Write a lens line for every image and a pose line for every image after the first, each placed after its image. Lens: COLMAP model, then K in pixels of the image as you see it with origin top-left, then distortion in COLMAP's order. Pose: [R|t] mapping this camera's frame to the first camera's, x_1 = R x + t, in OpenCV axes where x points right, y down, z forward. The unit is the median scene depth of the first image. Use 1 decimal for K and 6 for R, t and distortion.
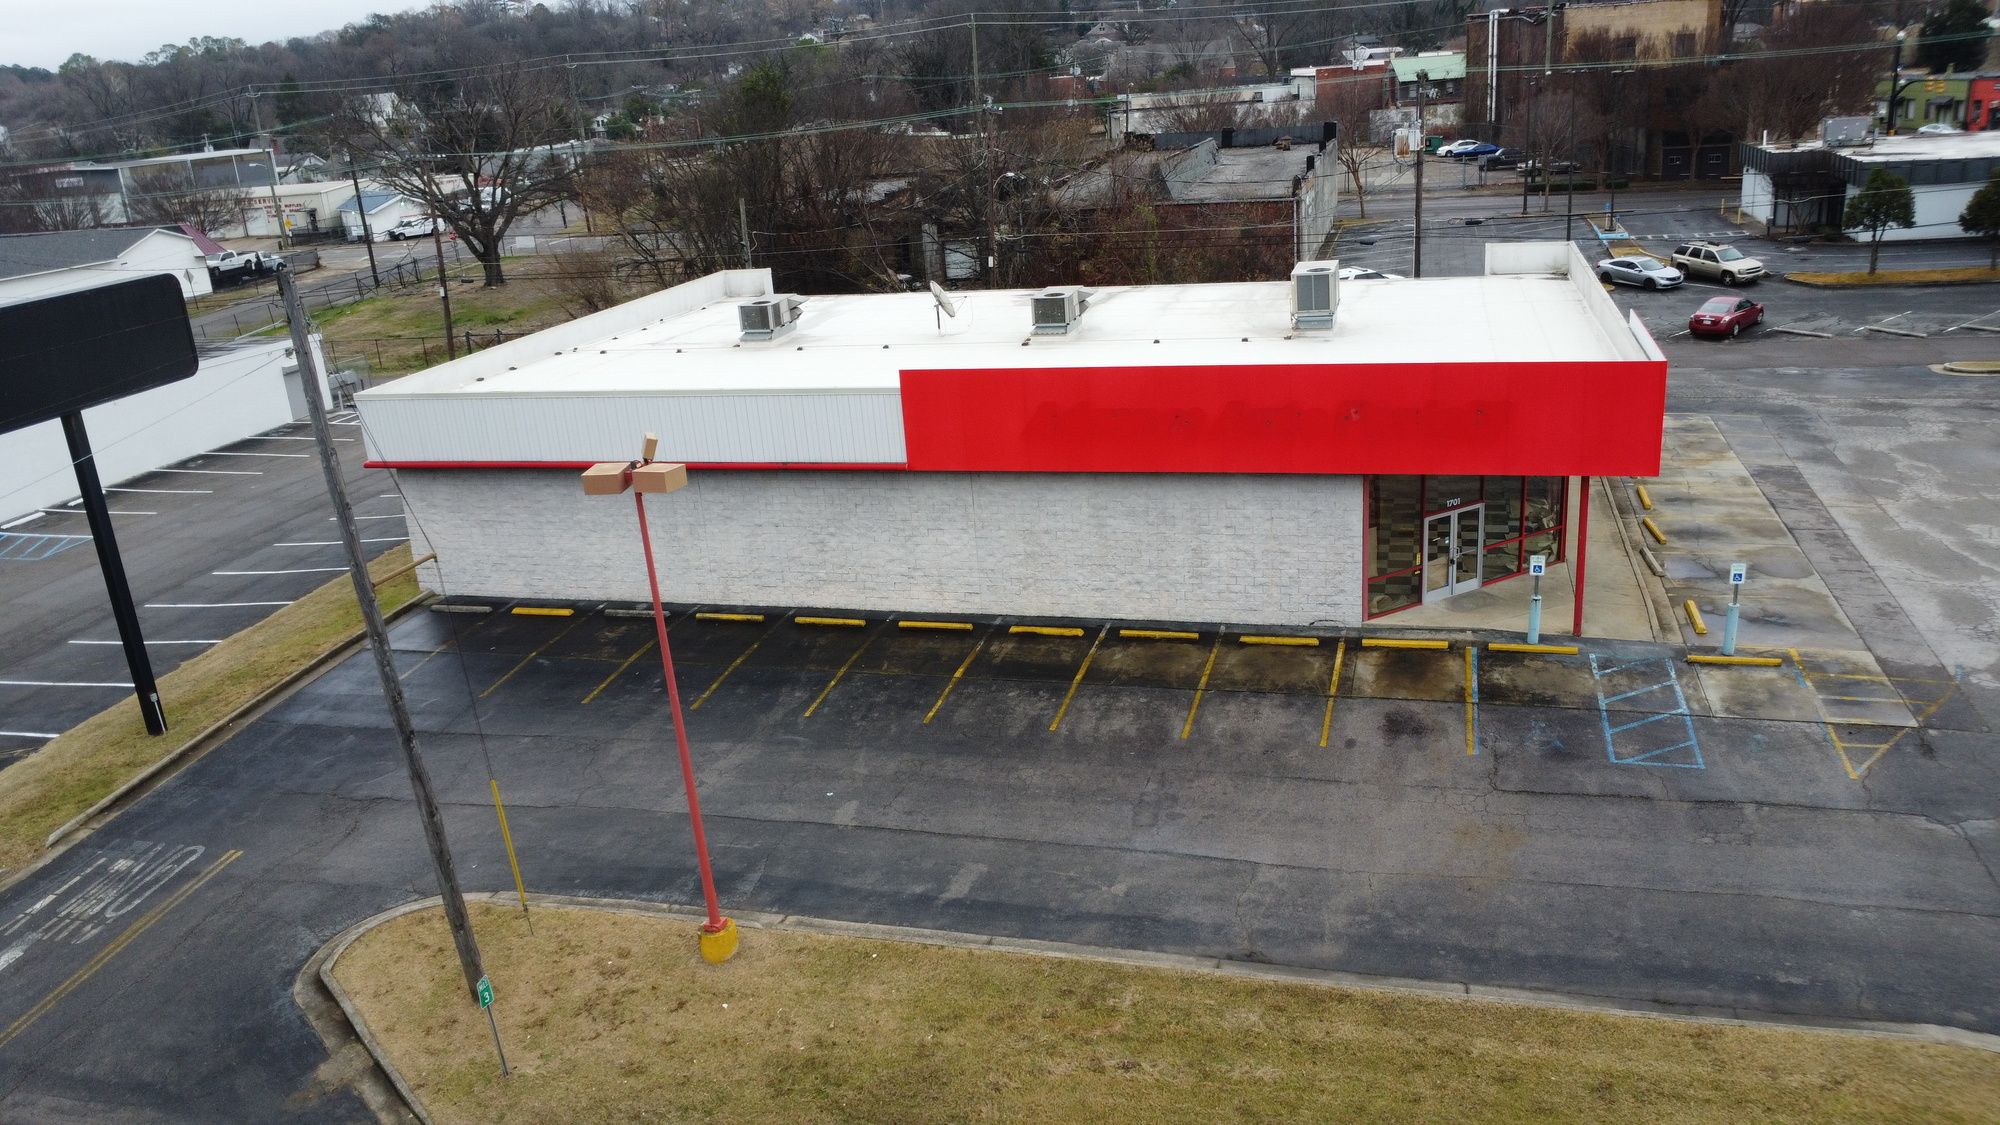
lens RADIAL K [[1457.0, 0, 949.4], [0, 1457.0, 554.6], [0, 0, 1]] dist [-0.039290, -0.004224]
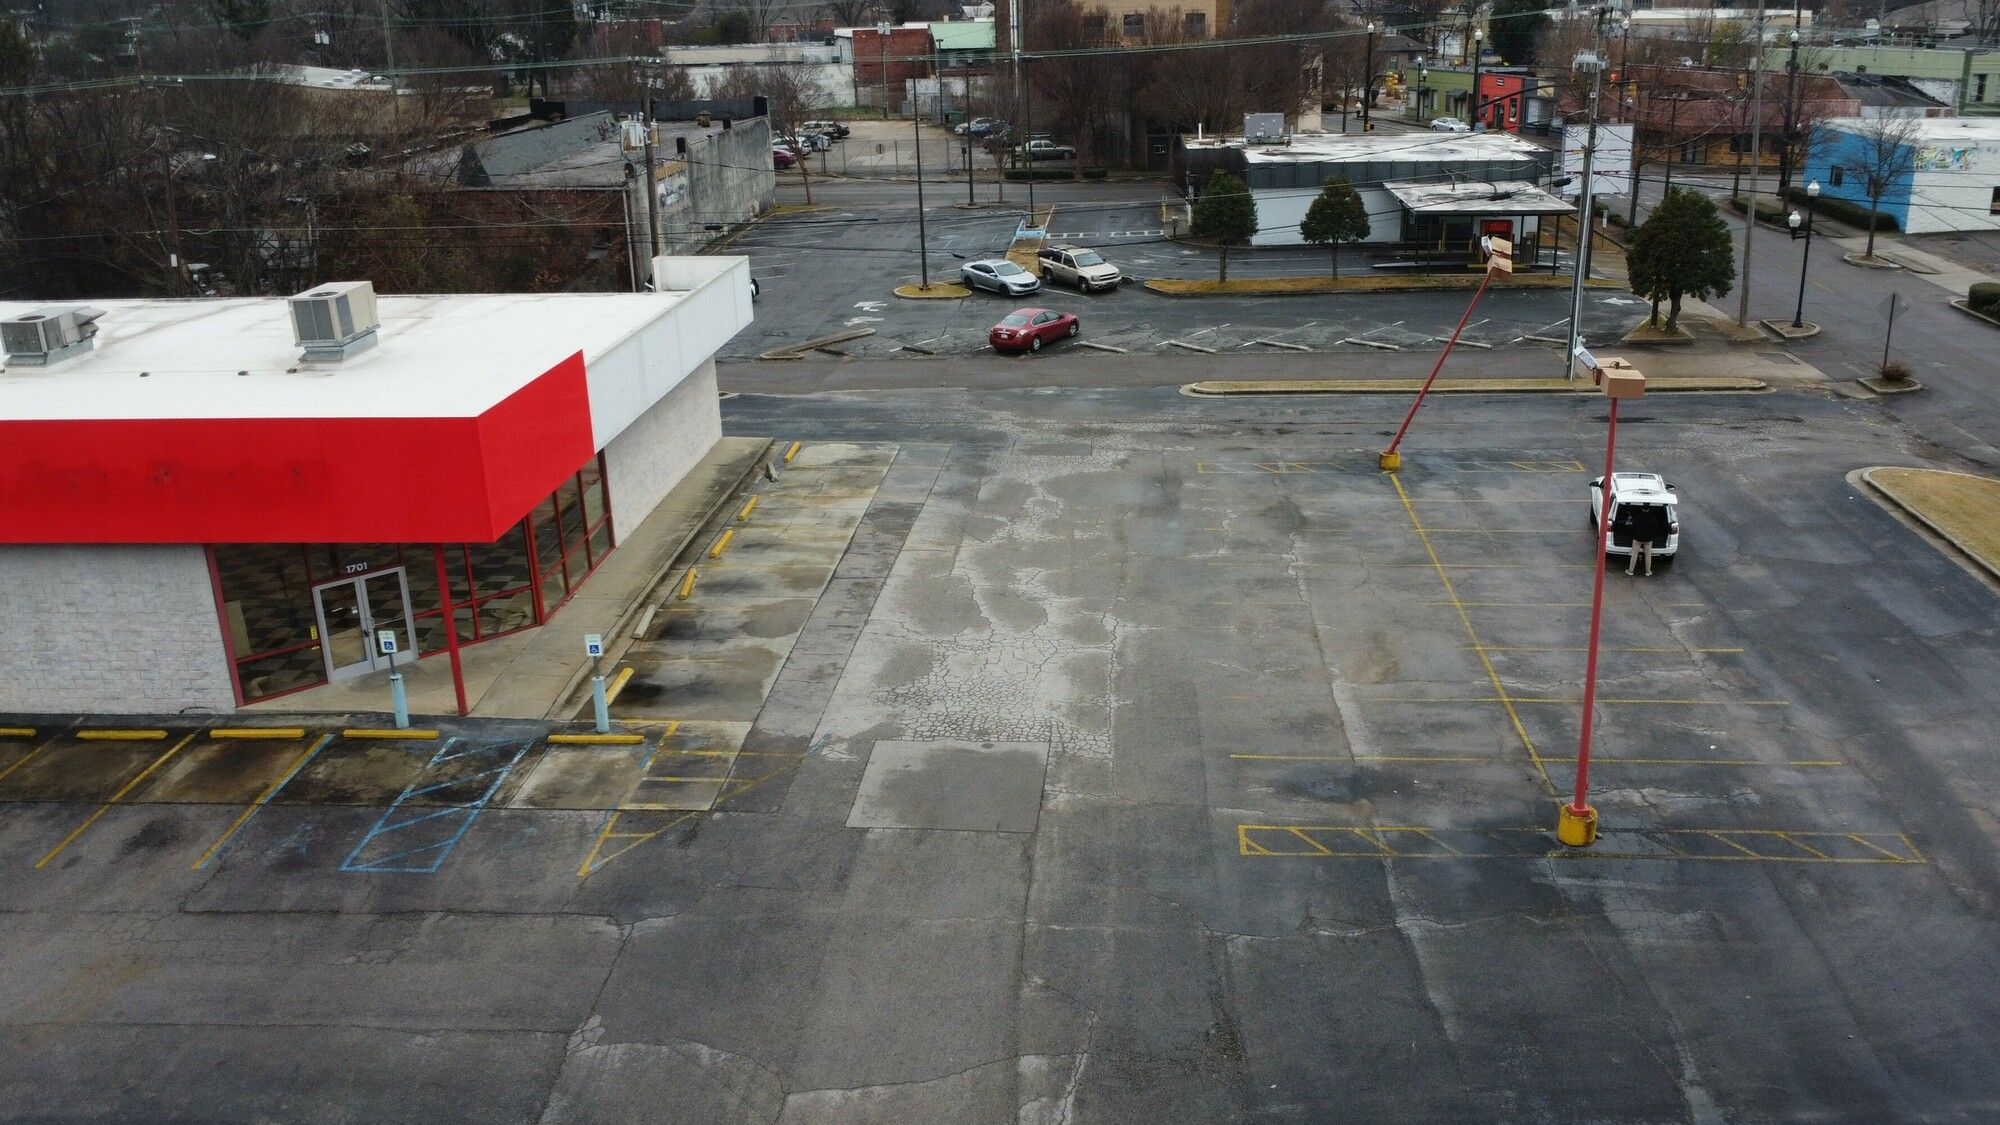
lens RADIAL K [[1648.7, 0, 1049.6], [0, 1648.7, 563.7], [0, 0, 1]] dist [-0.031943, -0.007667]
pose [[0.965689, -0.025981, 0.258399, 0.493059], [0.025522, 0.999661, 0.005132, -0.032338], [-0.258445, 0.001639, 0.966025, -0.079072]]
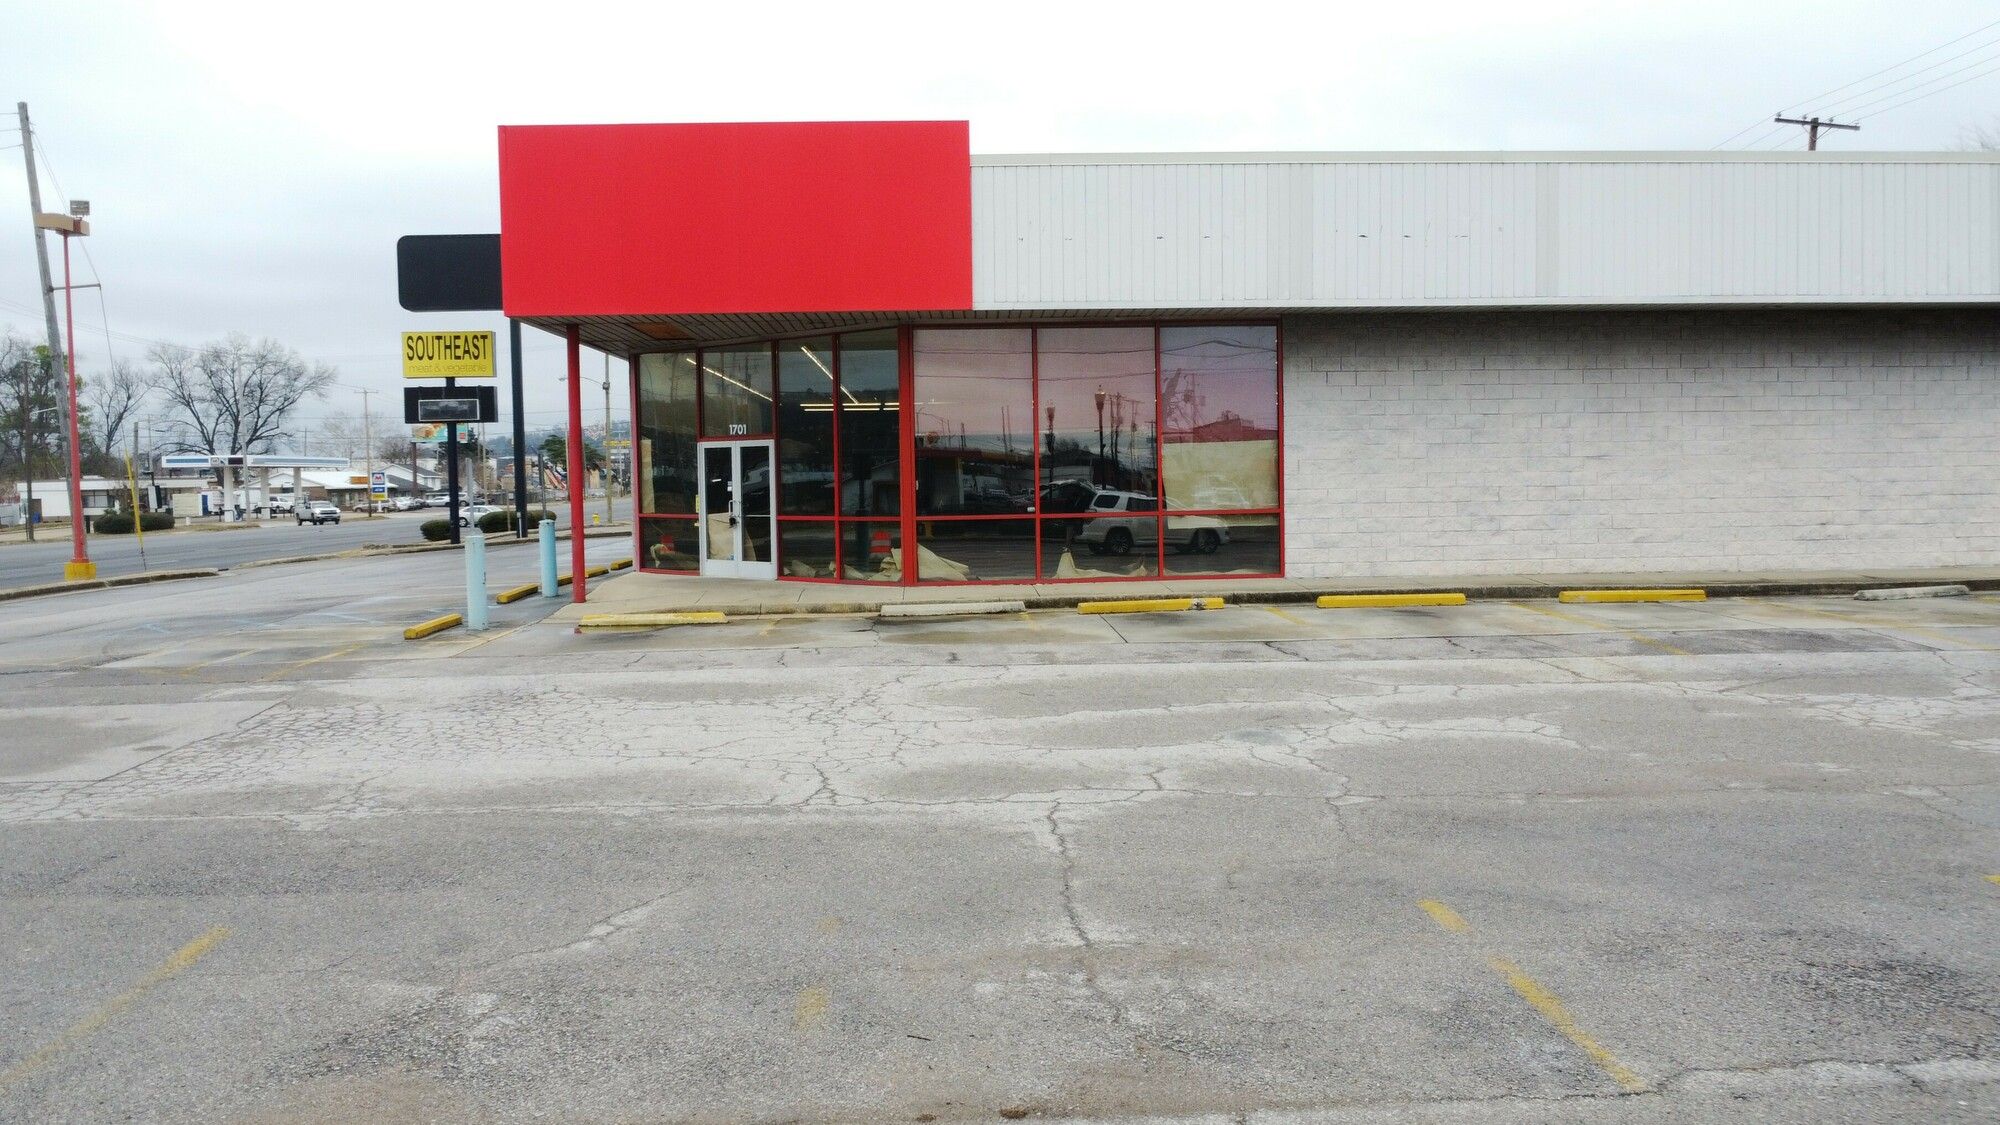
lens RADIAL K [[1648.7, 0, 1049.6], [0, 1648.7, 563.7], [0, 0, 1]] dist [-0.031943, -0.007667]
pose [[0.338998, 0.115262, -0.933700, 1.093391], [-0.313244, 0.949666, 0.003503, -0.024628], [0.887107, 0.291288, 0.358040, 0.866220]]
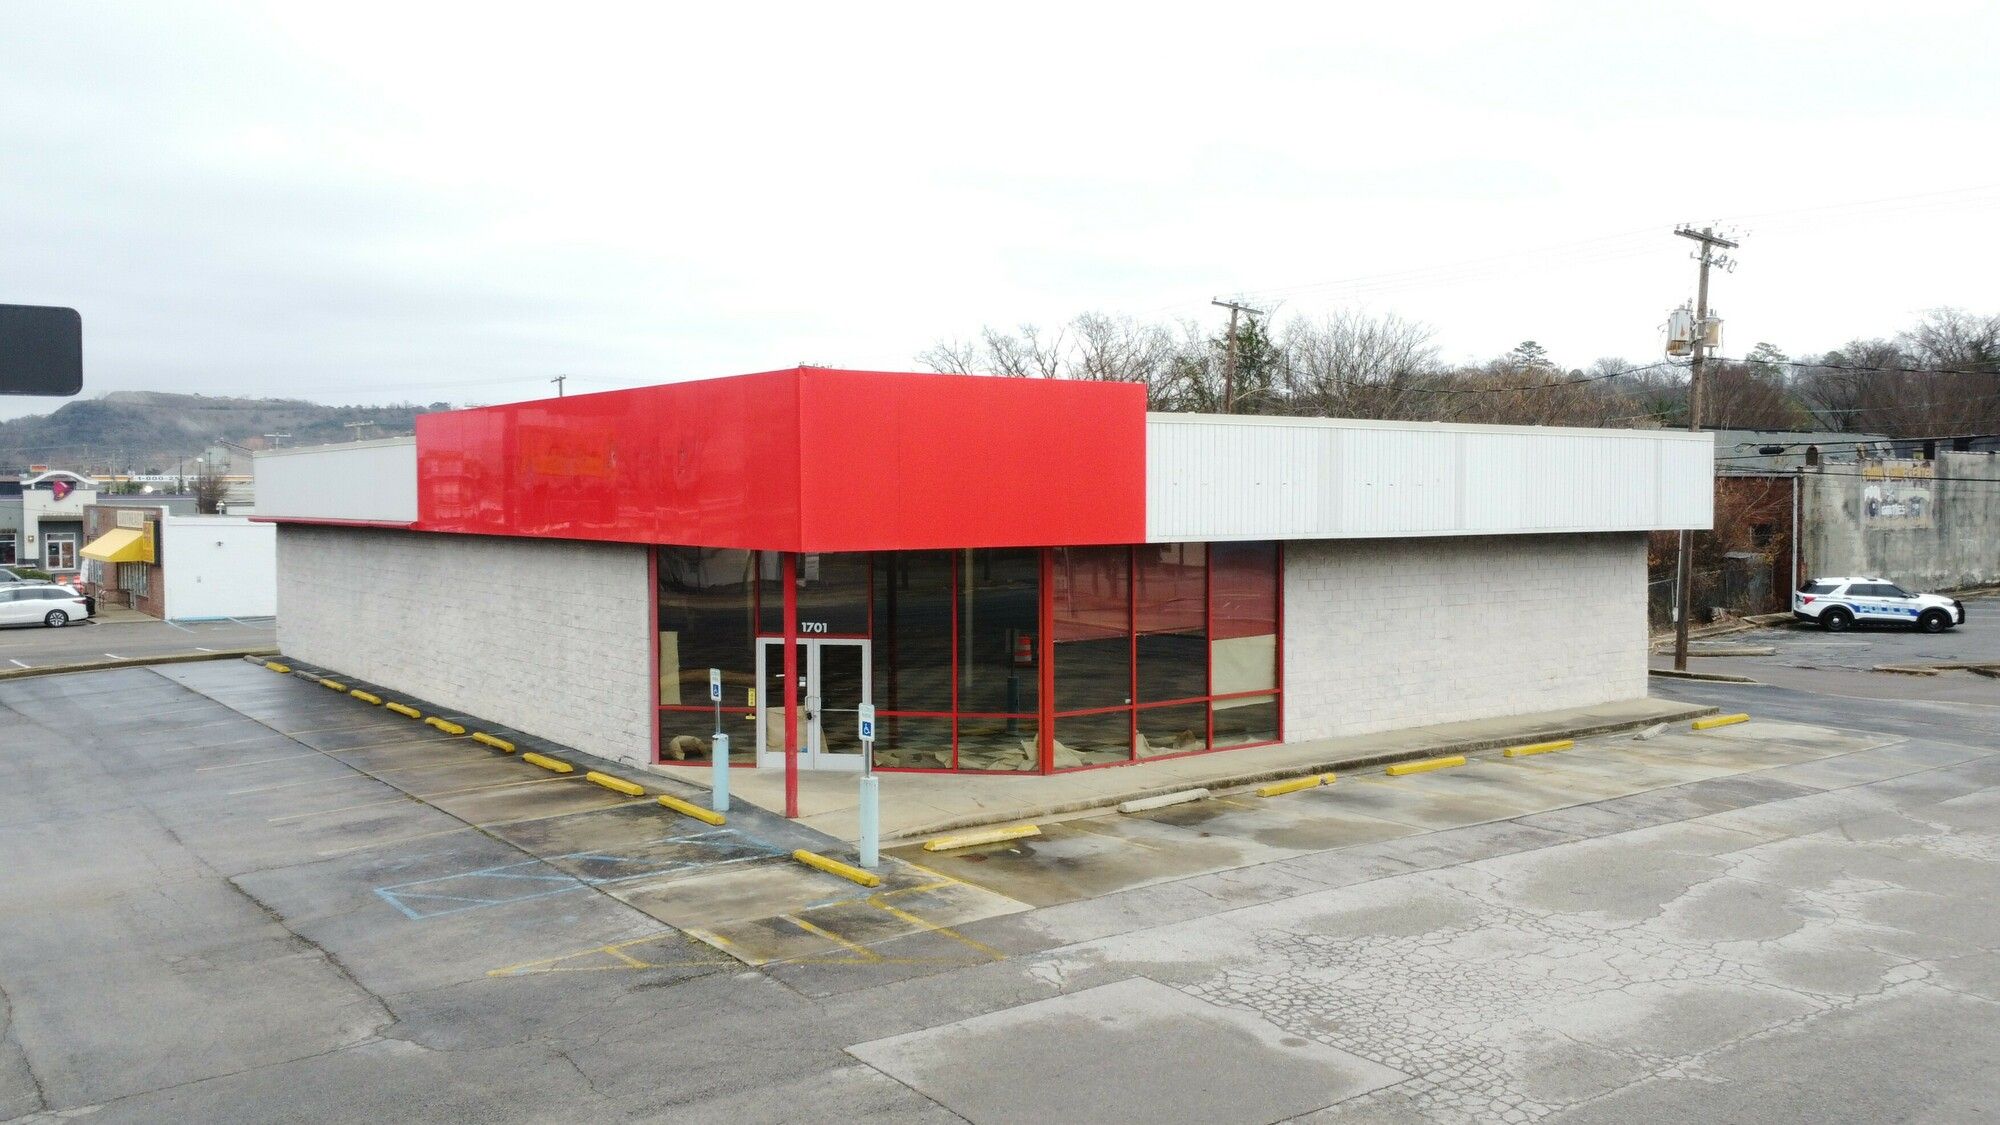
lens RADIAL K [[1648.7, 0, 1049.6], [0, 1648.7, 563.7], [0, 0, 1]] dist [-0.031943, -0.007667]
pose [[0.807312, 0.098003, -0.581929, 0.883744], [-0.246269, 0.952092, -0.181307, 0.049441], [0.536282, 0.289682, 0.792771, 0.423922]]
